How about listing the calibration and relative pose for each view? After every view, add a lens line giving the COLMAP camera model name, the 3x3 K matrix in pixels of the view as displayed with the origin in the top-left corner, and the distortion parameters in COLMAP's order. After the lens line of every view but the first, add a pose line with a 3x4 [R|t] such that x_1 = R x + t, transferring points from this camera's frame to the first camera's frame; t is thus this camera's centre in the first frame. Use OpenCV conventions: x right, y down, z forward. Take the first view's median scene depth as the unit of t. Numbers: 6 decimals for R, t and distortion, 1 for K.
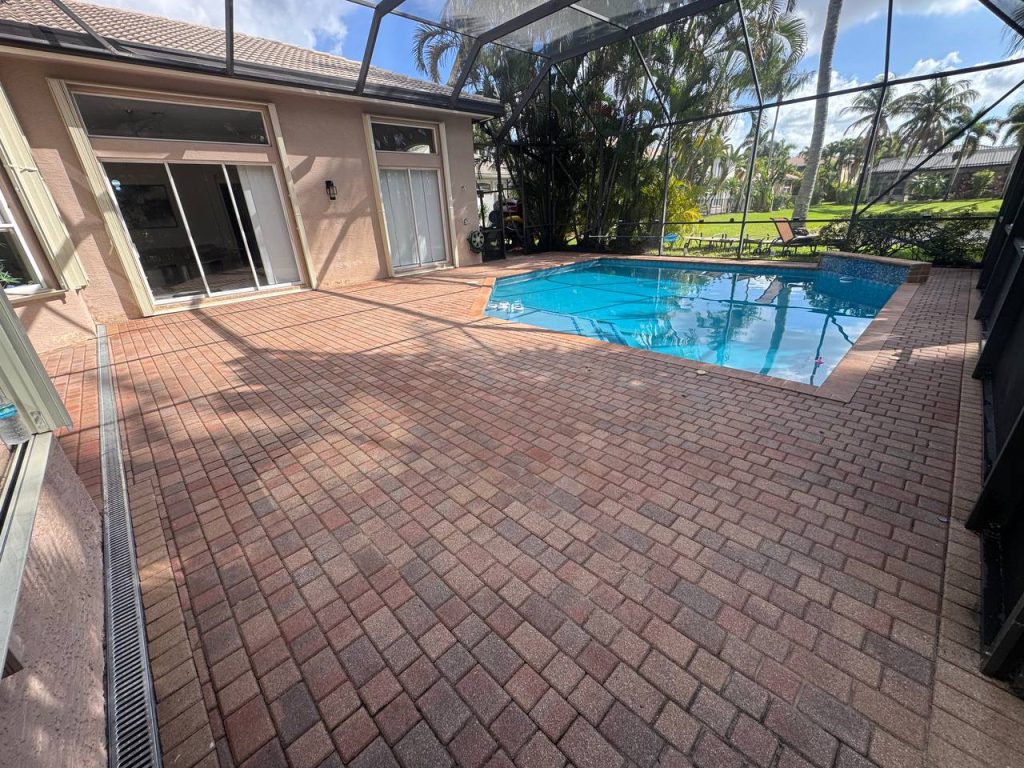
lens RADIAL K [[406.2, 0, 510.7], [0, 406.2, 382.8], [0, 0, 1]] dist [-0.000157, 0.000266]
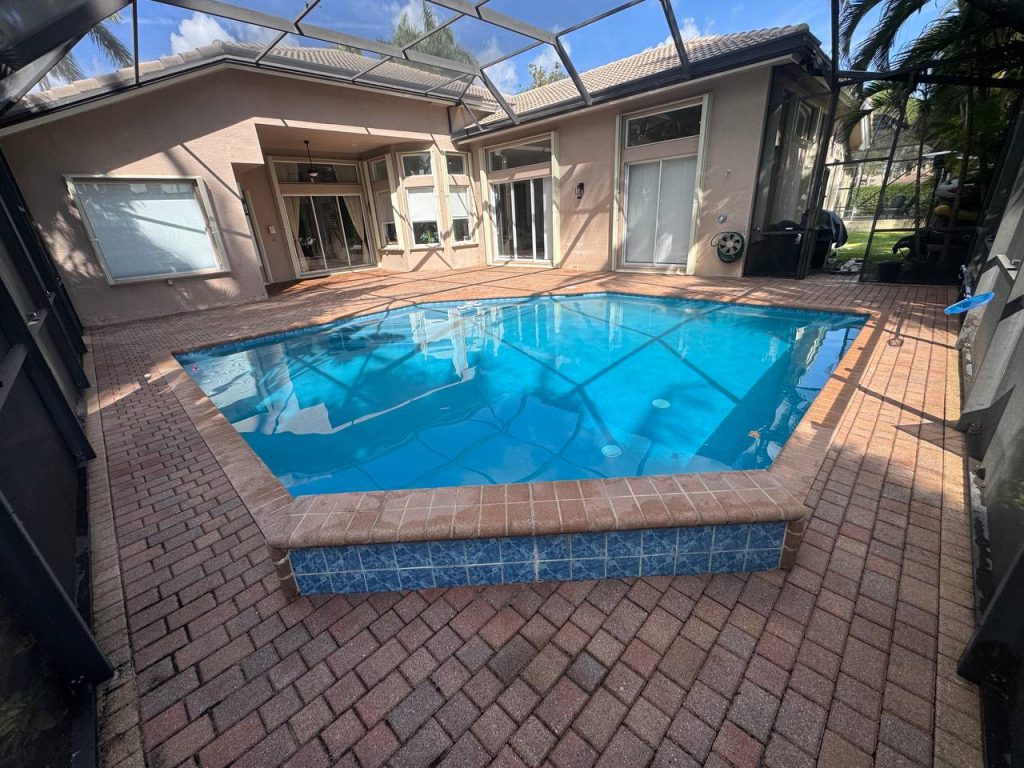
lens RADIAL K [[406.2, 0, 513.6], [0, 406.2, 382.7], [0, 0, 1]] dist [-0.000157, 0.000266]
pose [[0.026726, 0.423650, -0.905432, 1.024052], [-0.337287, 0.856462, 0.390782, -0.447216], [0.941022, 0.294946, 0.165781, 0.896207]]
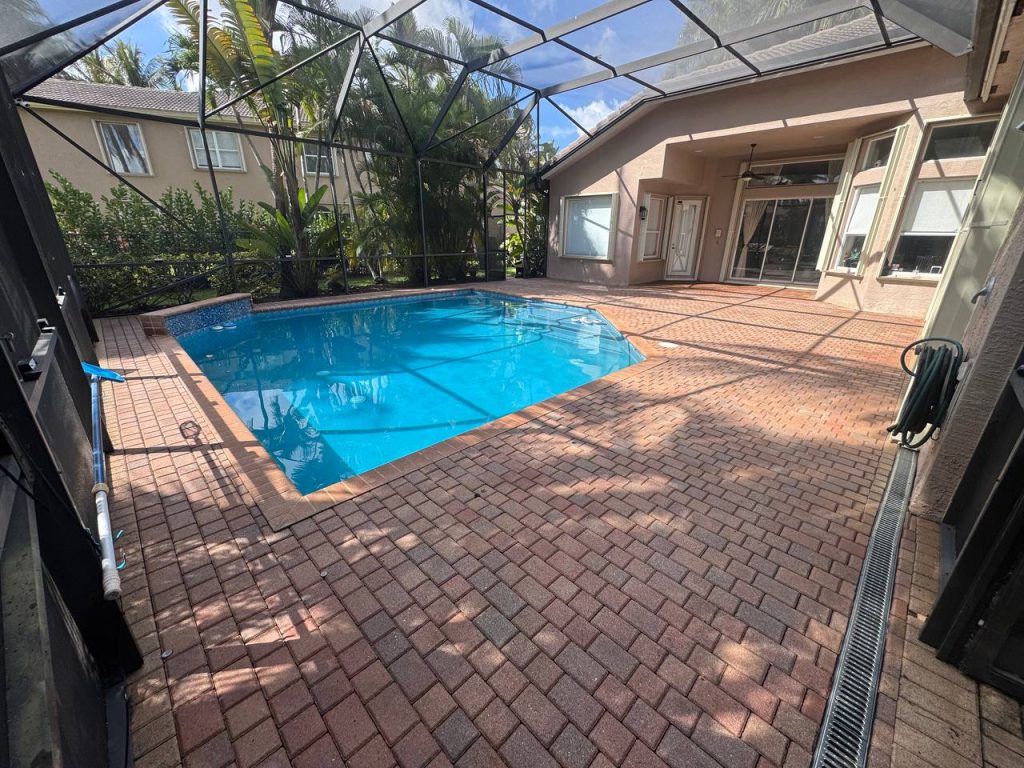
lens RADIAL K [[406.2, 0, 514.3], [0, 406.2, 383.3], [0, 0, 1]] dist [-0.000157, 0.000266]
pose [[-0.999161, 0.040624, 0.005170, 0.183953], [0.033044, 0.725210, 0.687735, -0.757685], [0.024190, 0.687329, -0.725944, 1.733565]]
